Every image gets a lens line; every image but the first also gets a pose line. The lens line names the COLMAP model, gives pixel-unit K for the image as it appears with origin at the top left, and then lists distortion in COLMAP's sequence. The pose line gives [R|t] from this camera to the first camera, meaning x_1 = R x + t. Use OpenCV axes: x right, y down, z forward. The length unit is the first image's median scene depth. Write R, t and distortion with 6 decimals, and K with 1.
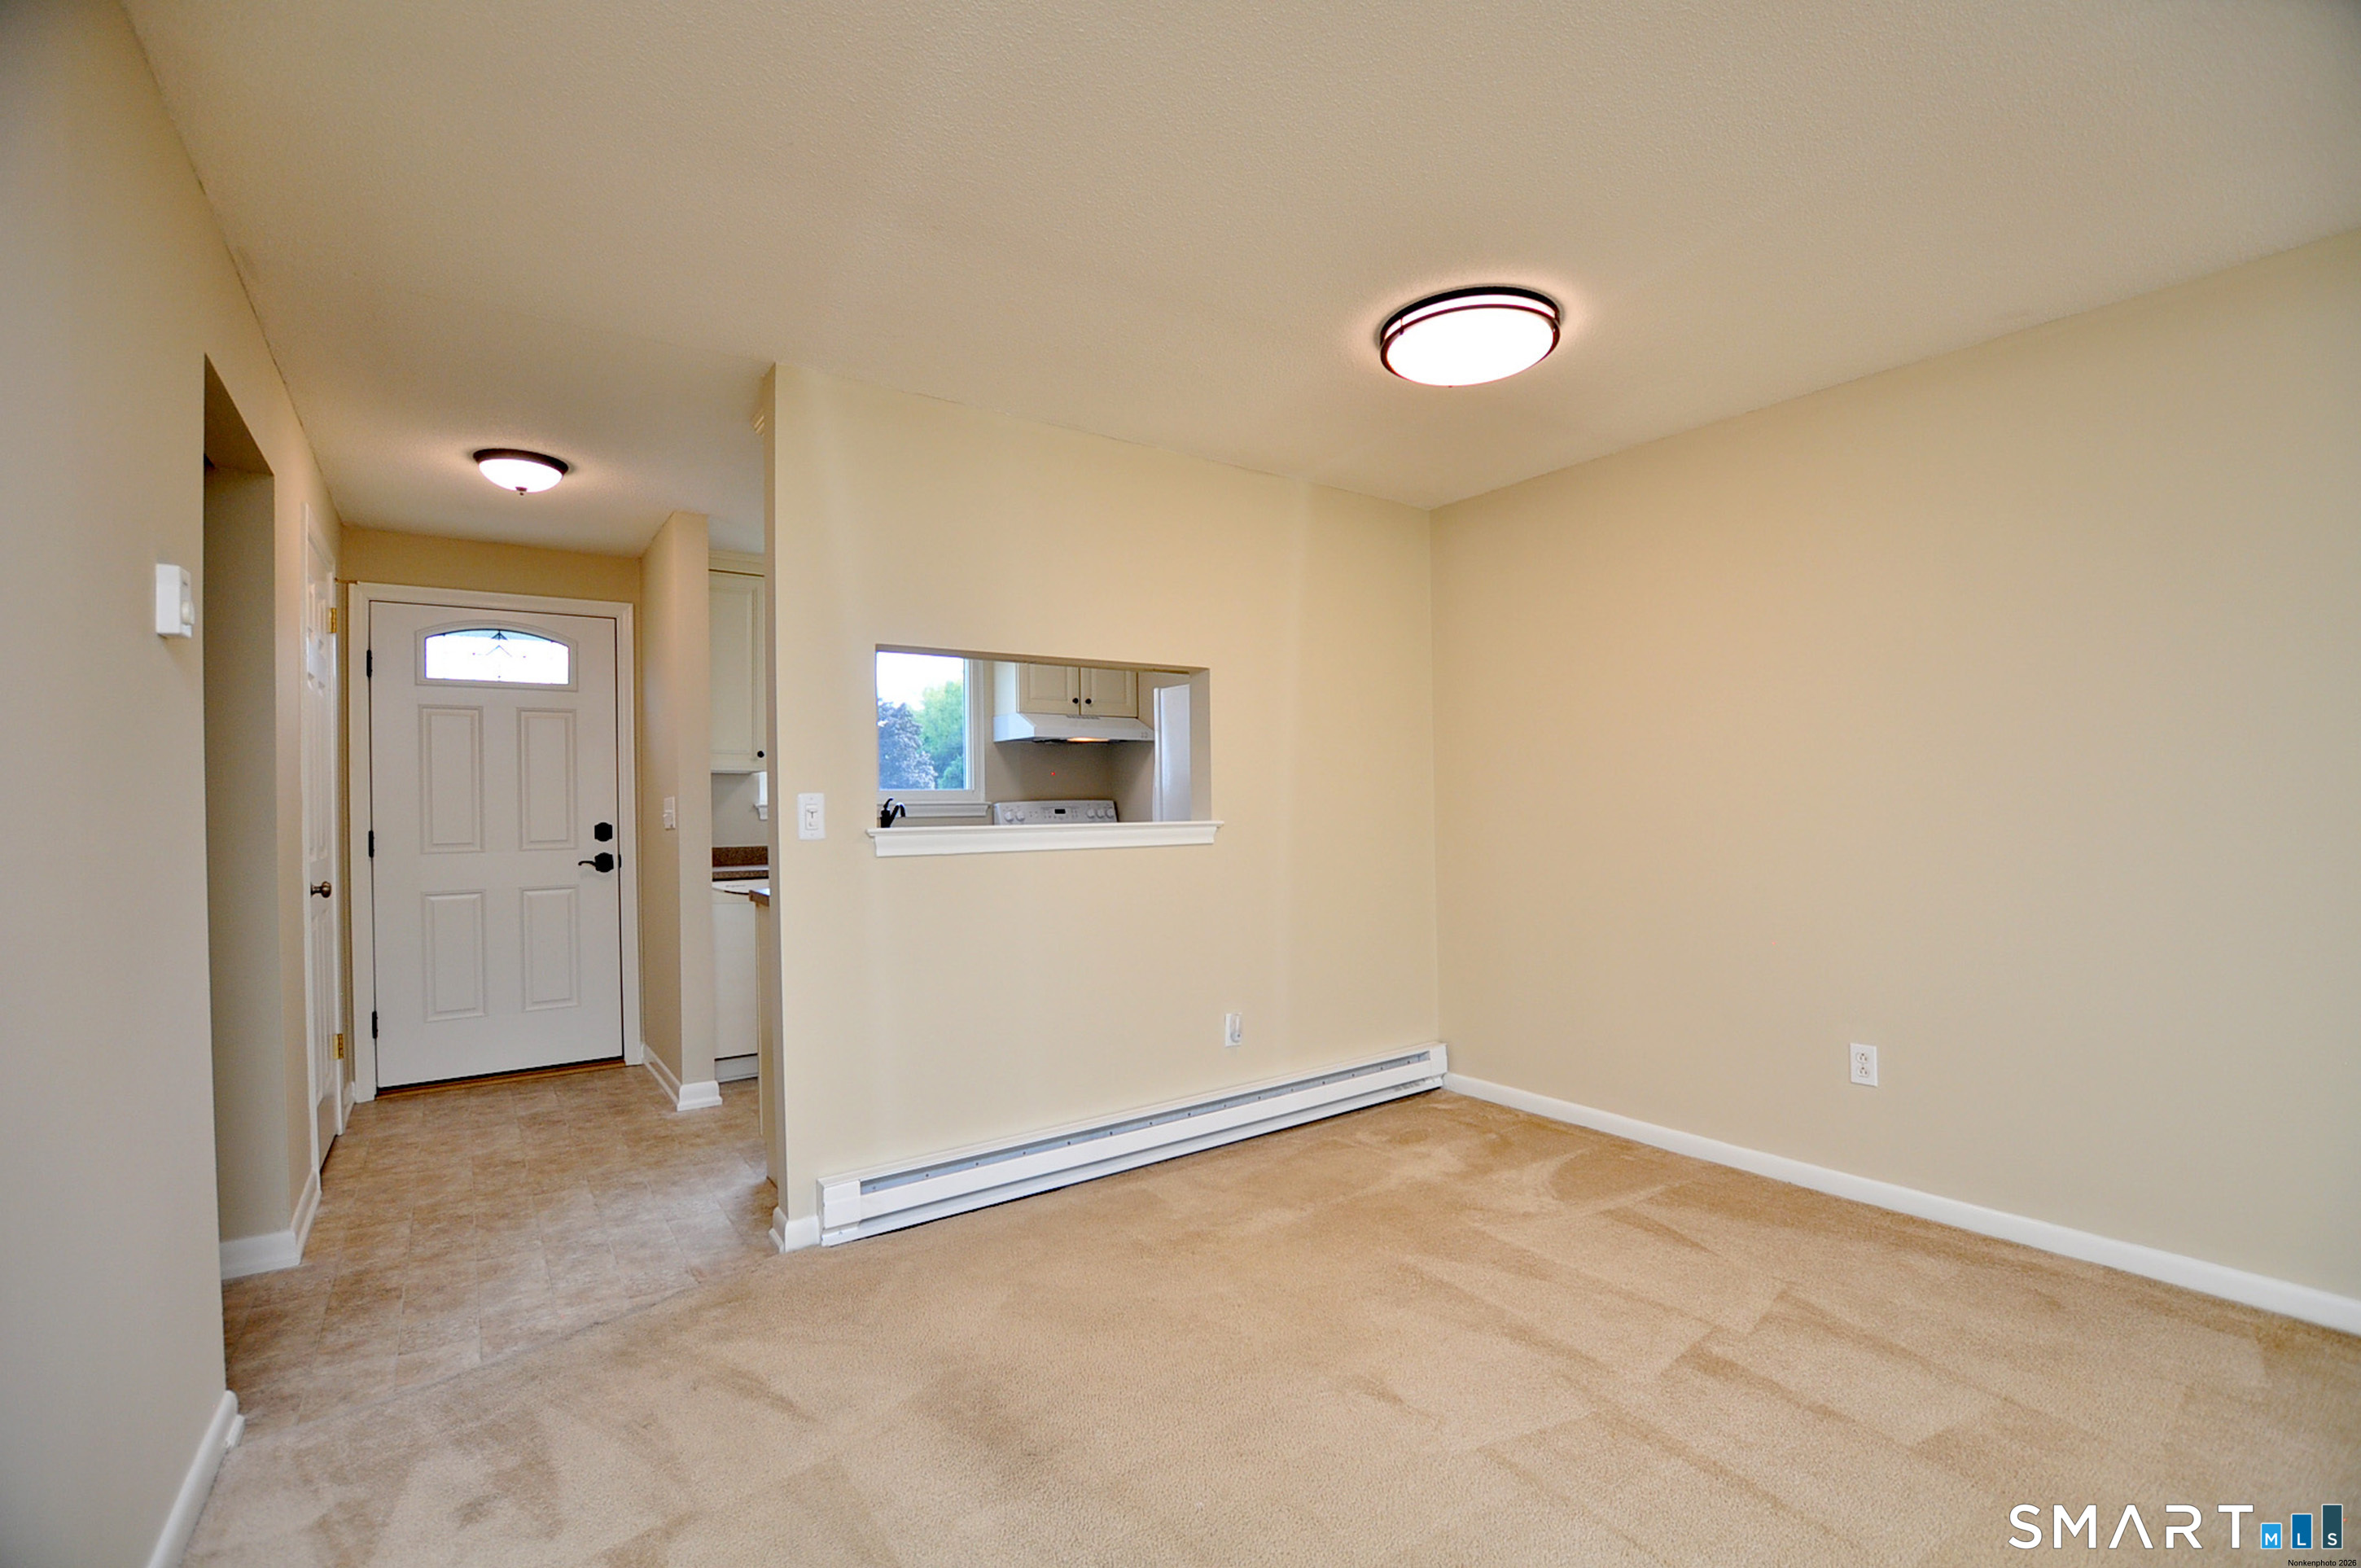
lens RADIAL K [[1038.3, 0, 1198.3], [0, 1038.3, 804.5], [0, 0, 1]] dist [-0.033712, 0.004158]
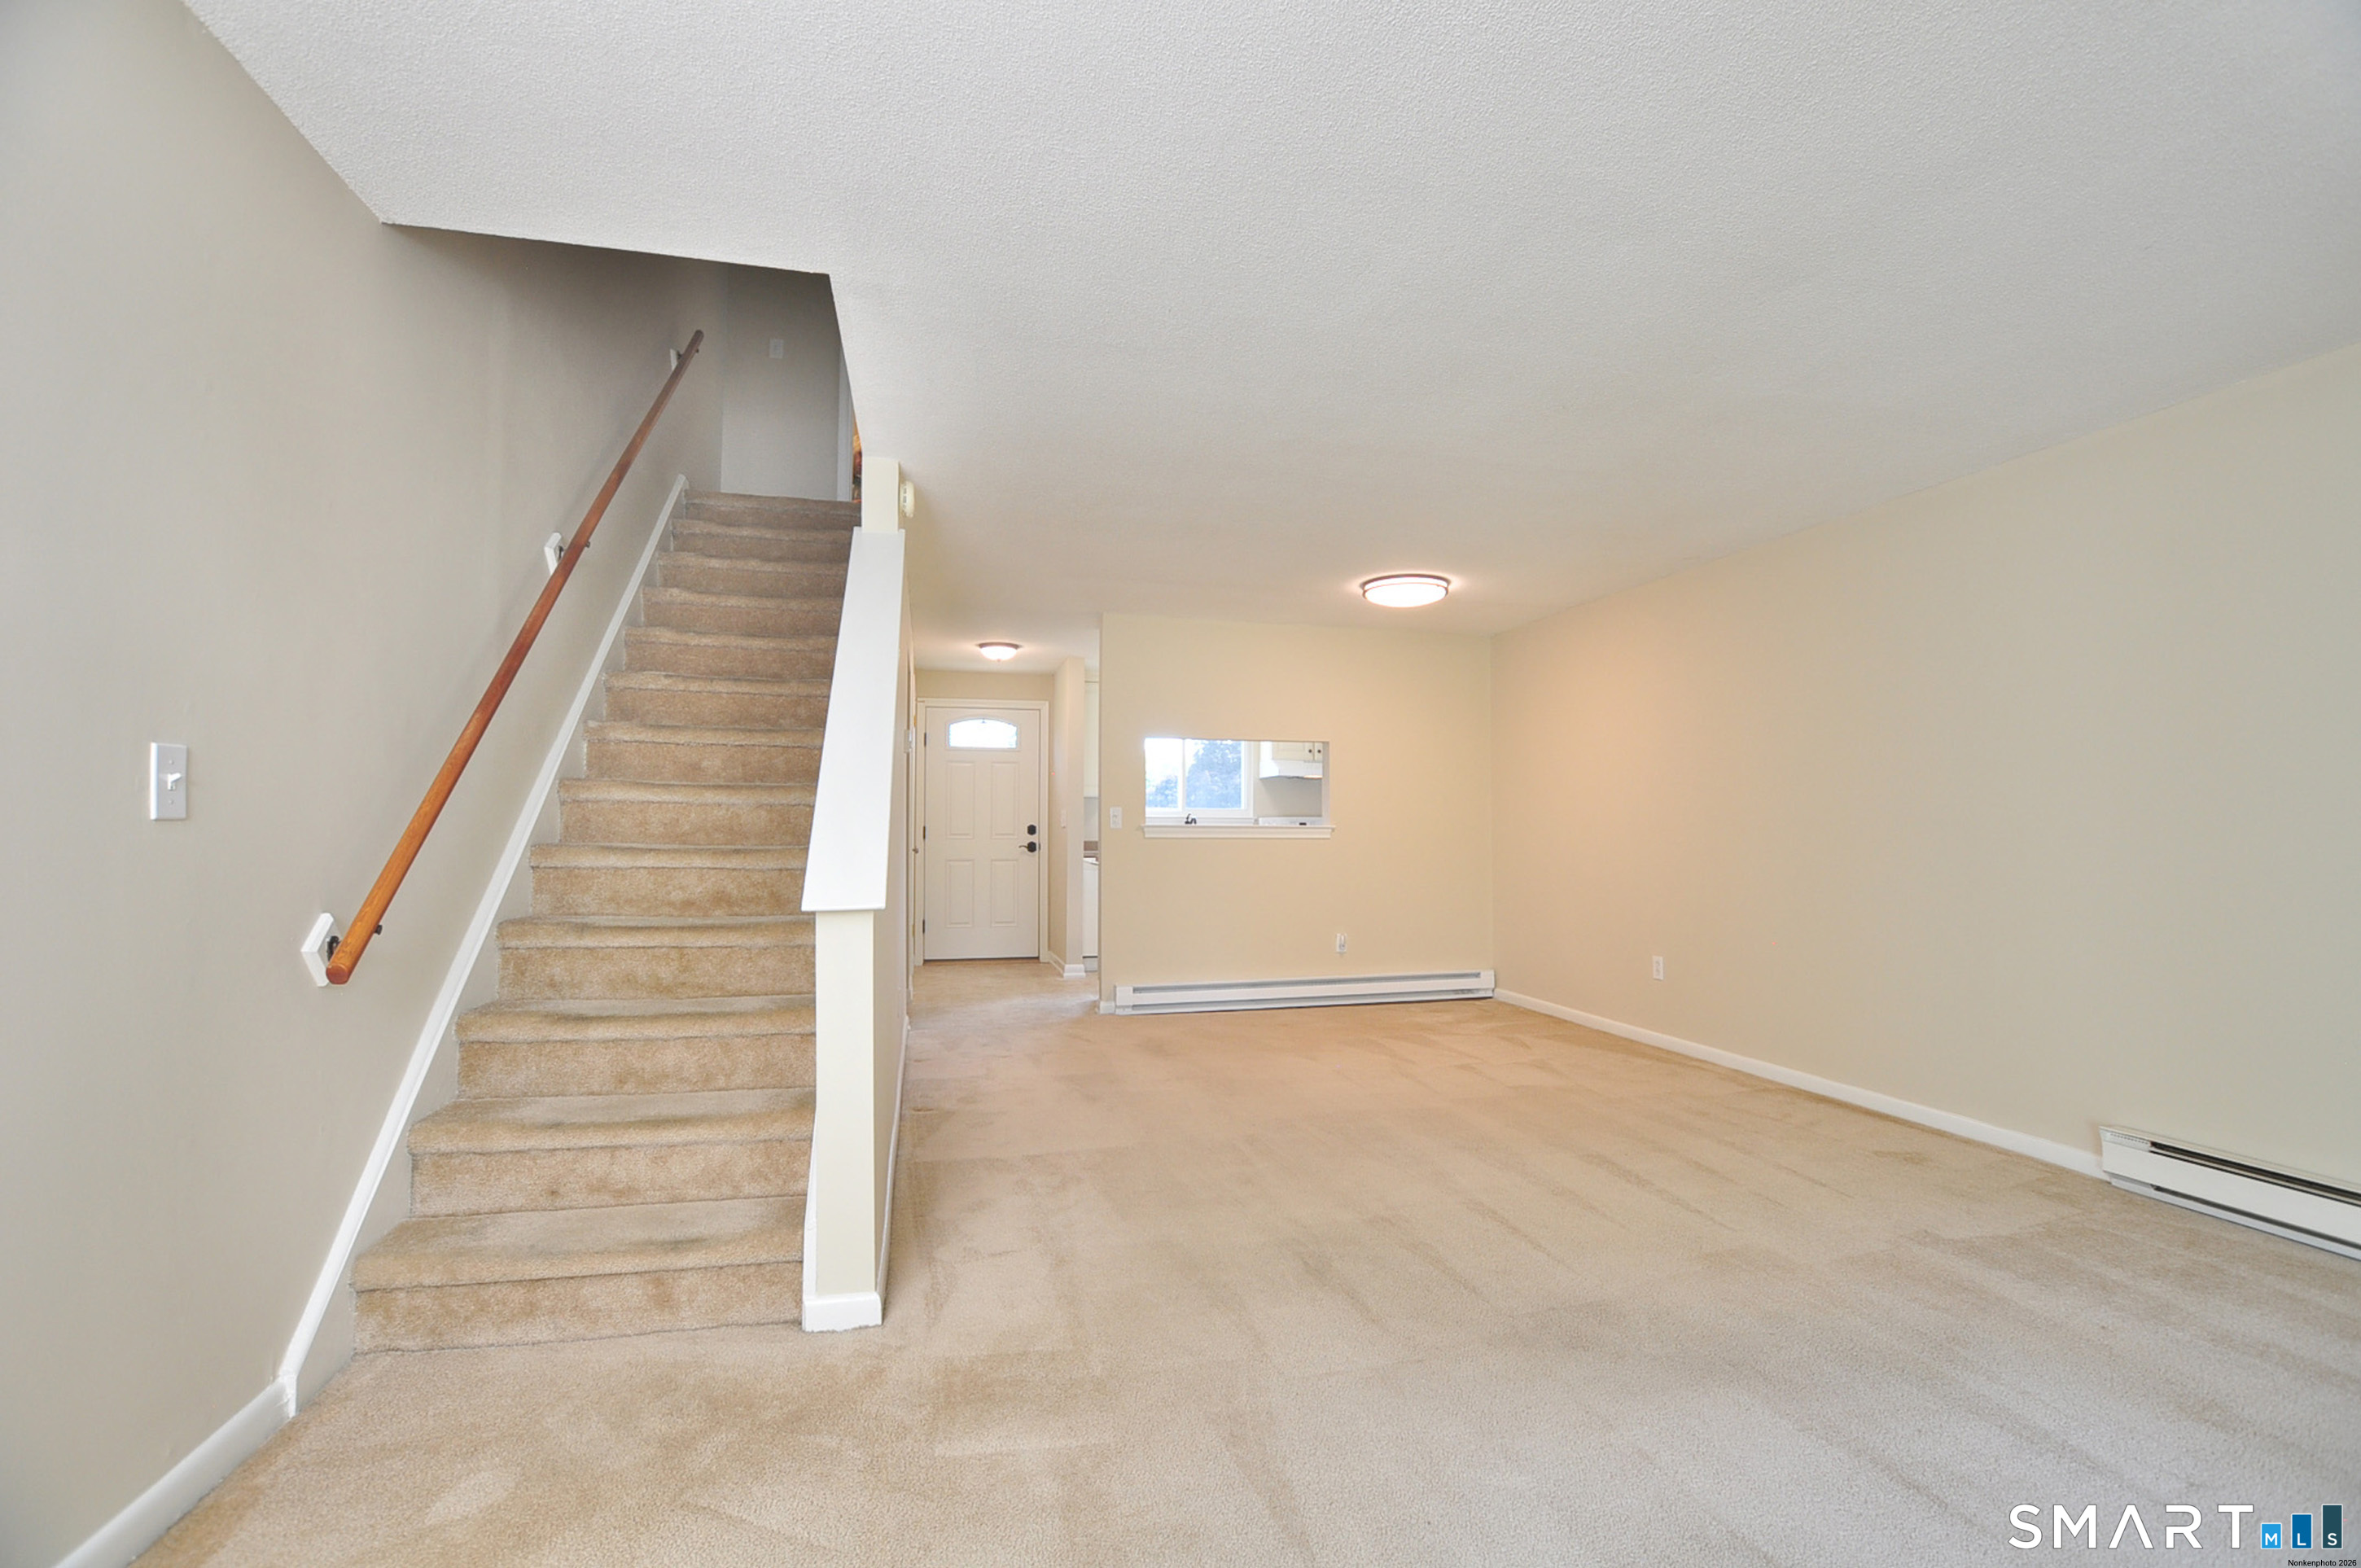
lens RADIAL K [[1038.3, 0, 1189.7], [0, 1038.3, 796.3], [0, 0, 1]] dist [-0.033712, 0.004158]
pose [[0.930658, 0.005081, -0.365855, 0.370997], [-0.017095, 0.999415, -0.029606, 0.018891], [0.365490, 0.033807, 0.930201, -0.639149]]
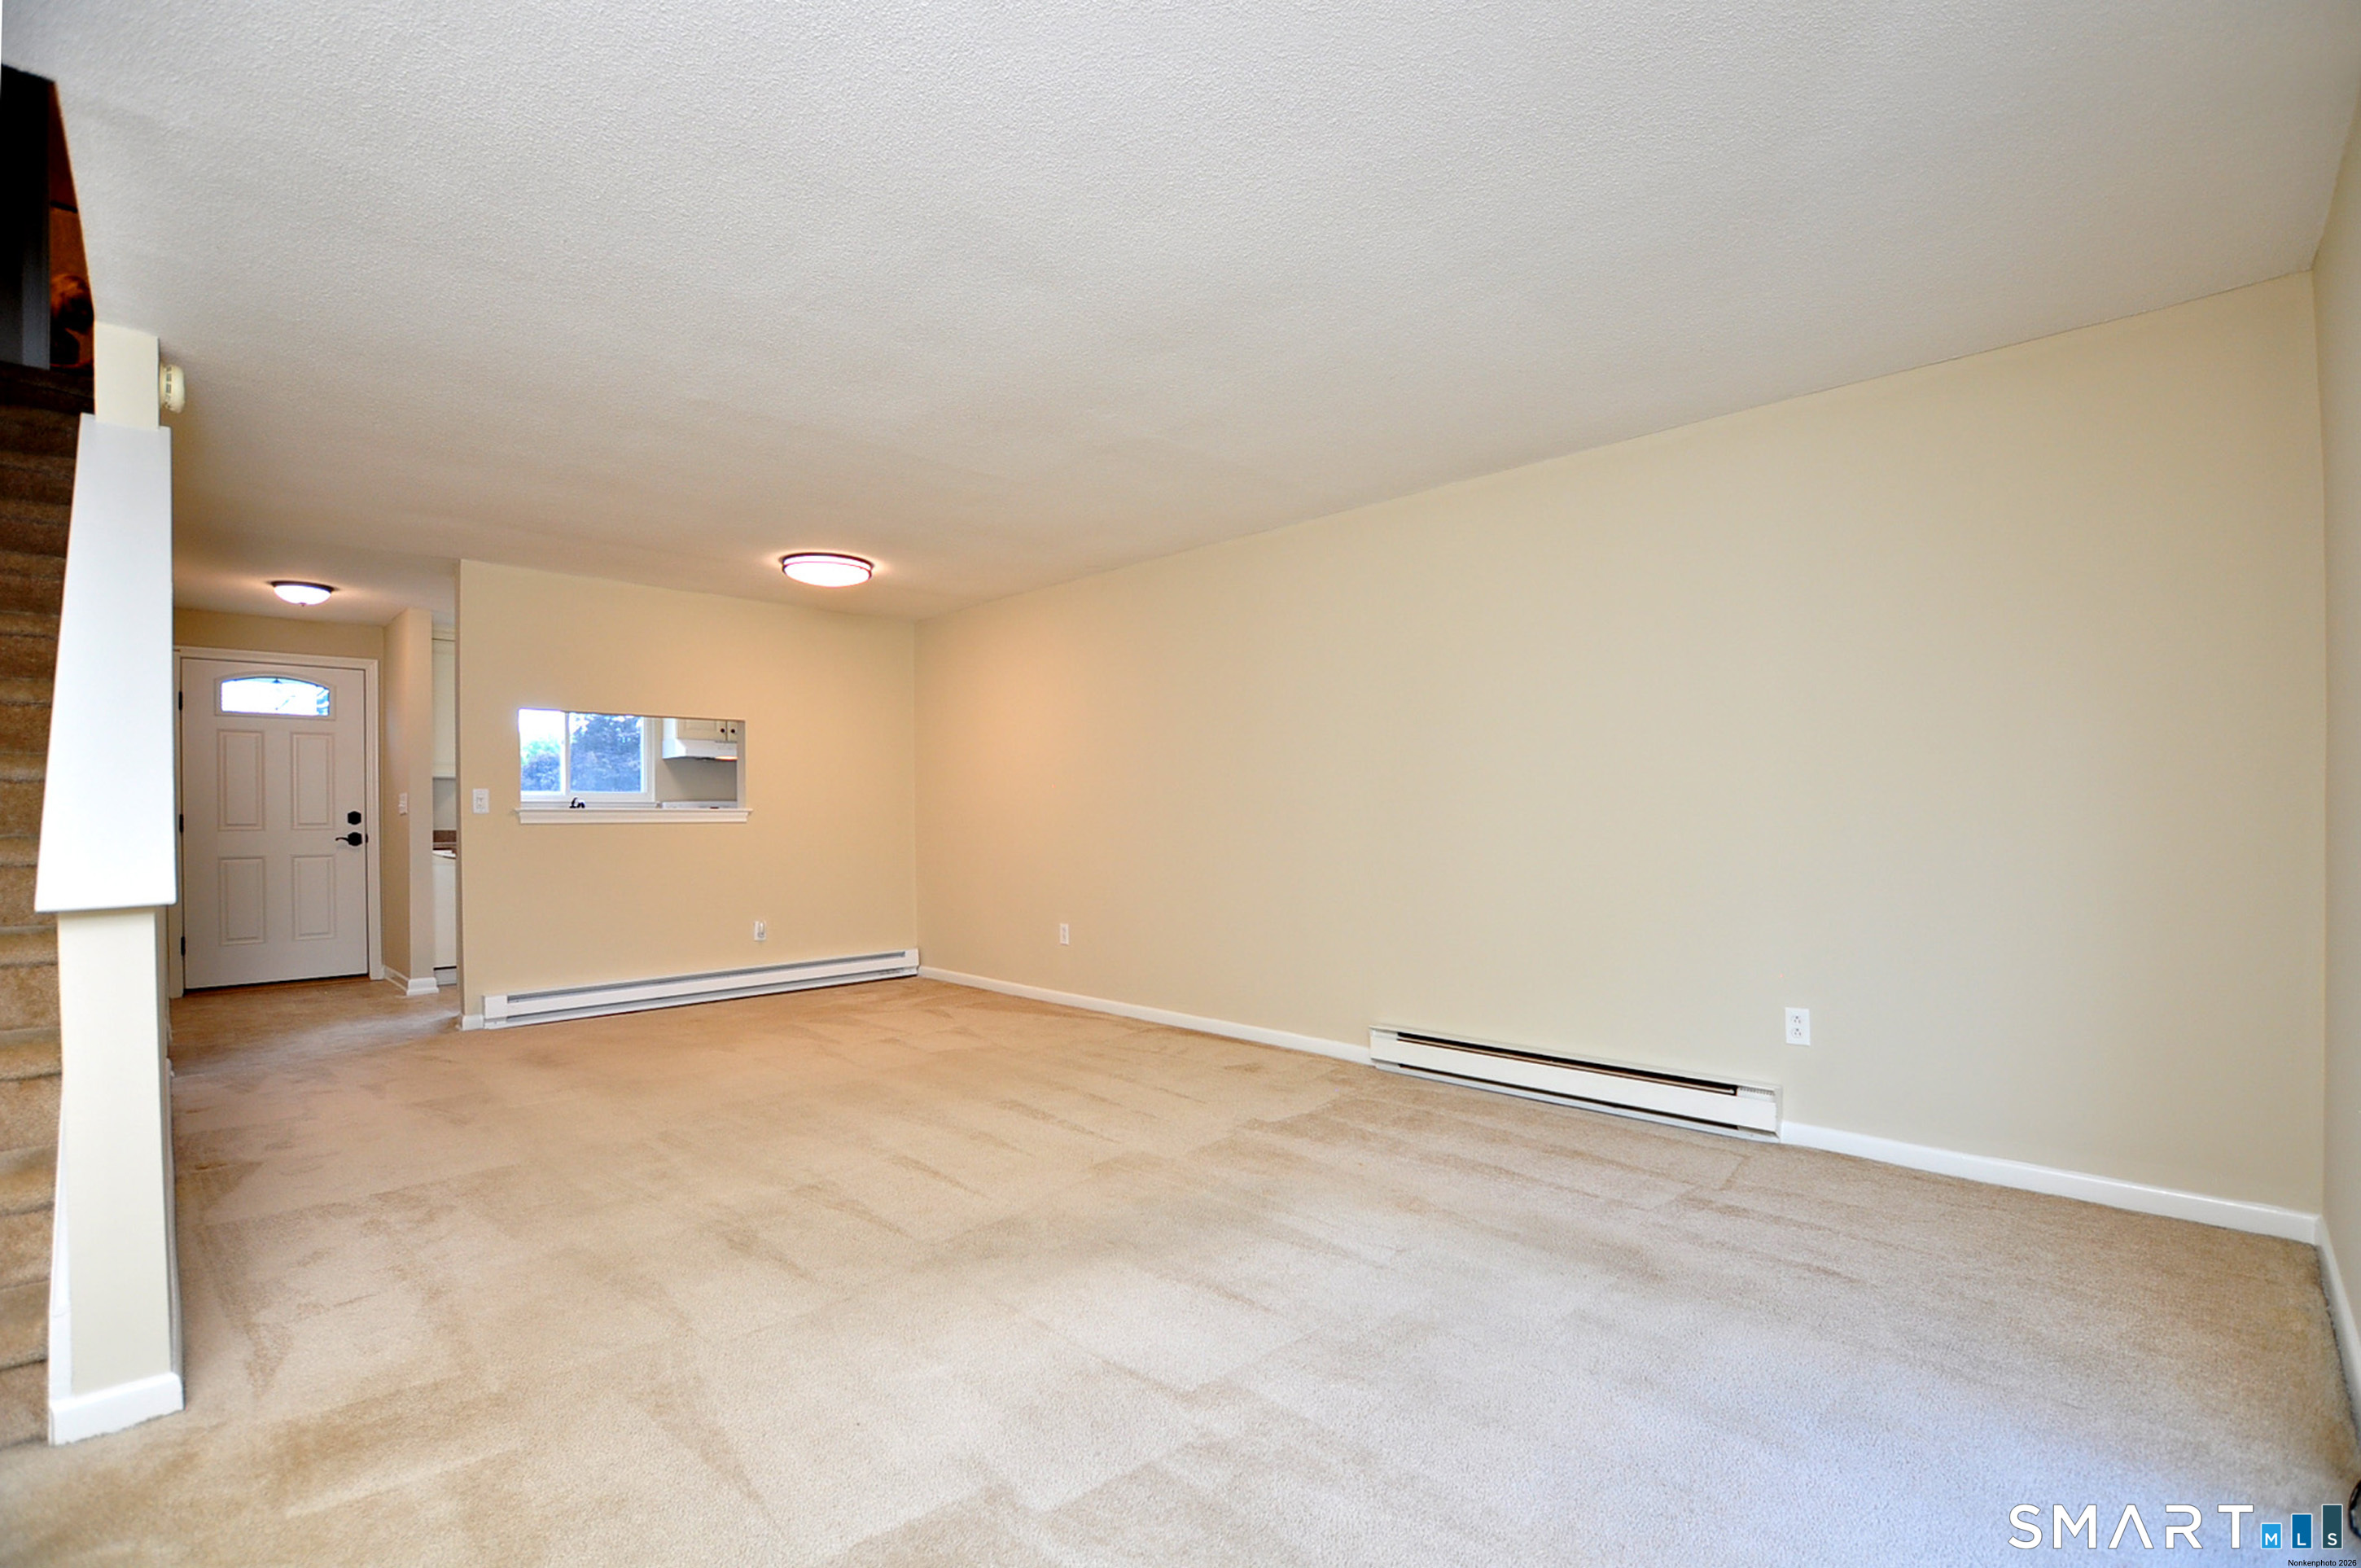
lens RADIAL K [[1038.3, 0, 1197.3], [0, 1038.3, 818.9], [0, 0, 1]] dist [-0.033712, 0.004158]
pose [[0.985043, 0.005697, 0.172216, 0.378300], [-0.005691, 0.999984, -0.000526, 0.024158], [-0.172216, -0.000462, 0.985059, -0.676447]]
